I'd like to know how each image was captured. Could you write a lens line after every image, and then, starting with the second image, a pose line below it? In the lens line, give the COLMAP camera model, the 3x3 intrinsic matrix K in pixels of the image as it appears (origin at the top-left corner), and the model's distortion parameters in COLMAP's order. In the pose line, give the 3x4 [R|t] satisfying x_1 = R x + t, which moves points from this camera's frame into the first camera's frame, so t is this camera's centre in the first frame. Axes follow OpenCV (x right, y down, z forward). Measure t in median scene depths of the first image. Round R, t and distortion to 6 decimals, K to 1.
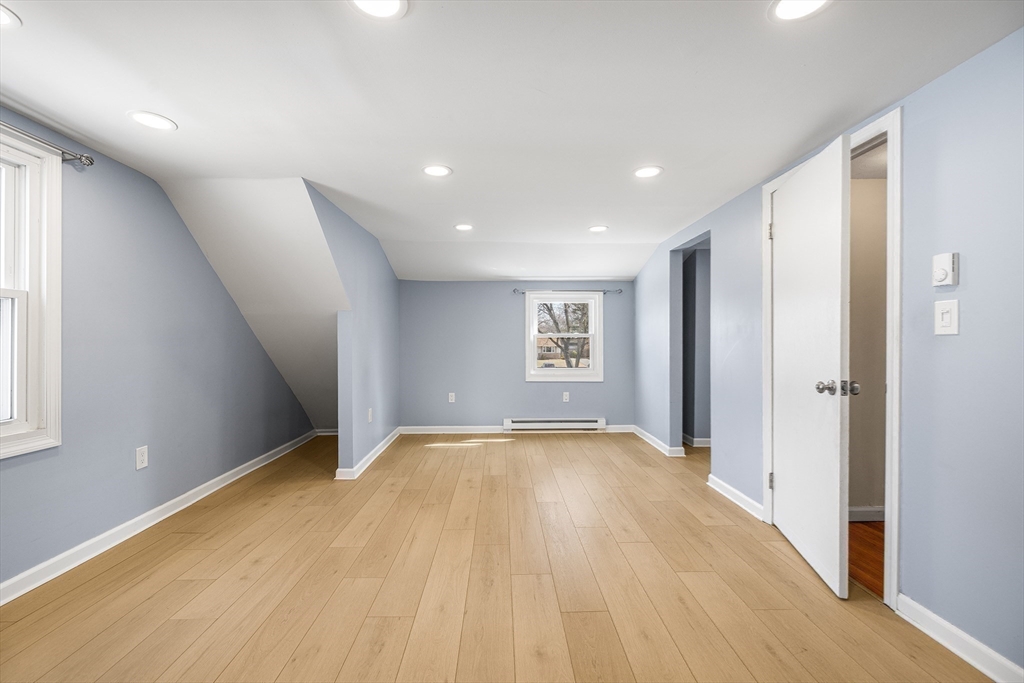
lens RADIAL K [[433.9, 0, 510.7], [0, 433.9, 339.8], [0, 0, 1]] dist [0.000982, 0.000068]
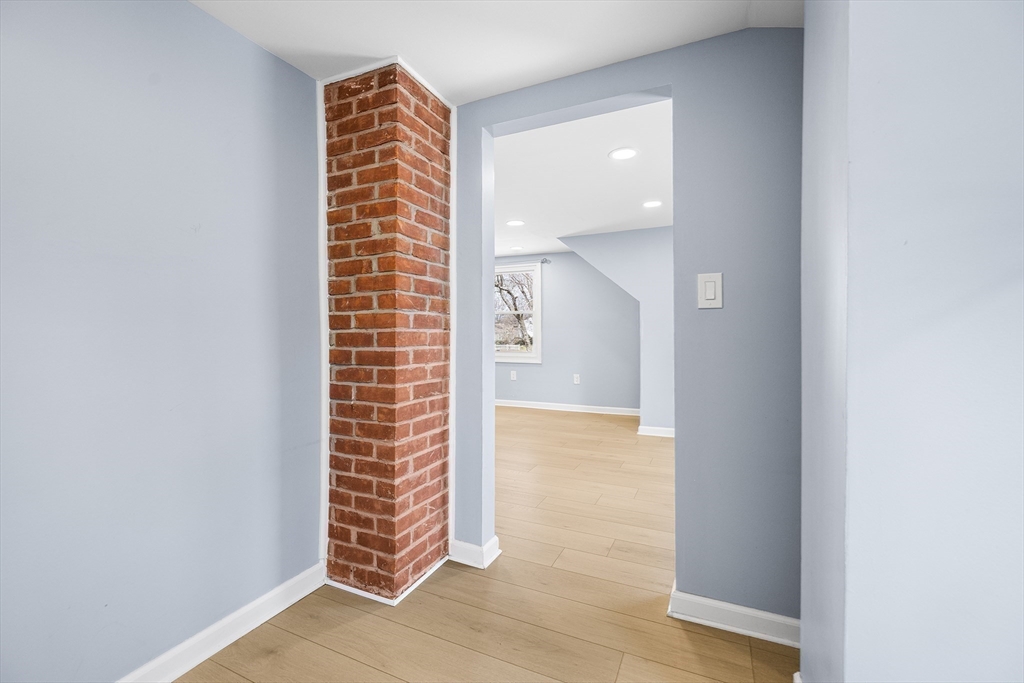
lens RADIAL K [[433.9, 0, 510.9], [0, 433.9, 337.1], [0, 0, 1]] dist [0.000982, 0.000068]
pose [[-0.440776, 0.010195, -0.897559, 1.409670], [-0.004837, 0.999894, 0.013733, 0.028357], [0.897604, 0.010395, -0.440680, 1.817435]]
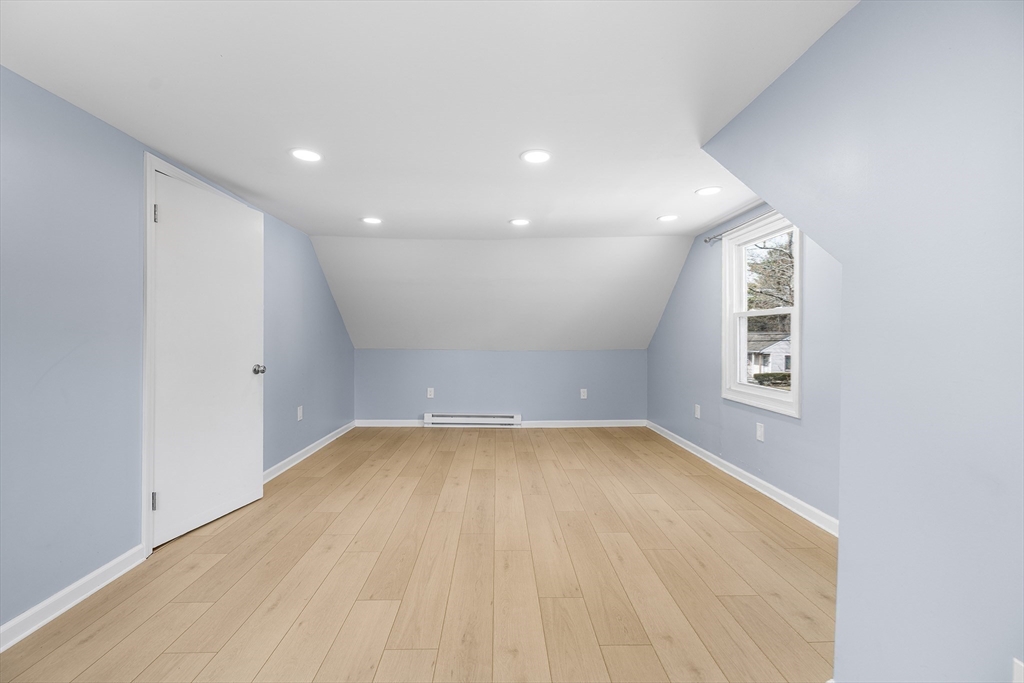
lens RADIAL K [[433.9, 0, 513.1], [0, 433.9, 341.7], [0, 0, 1]] dist [0.000982, 0.000068]
pose [[-0.999896, -0.002966, -0.014089, -0.114890], [-0.003079, 0.999963, 0.008043, -0.002639], [0.014065, 0.008086, -0.999868, 2.044724]]
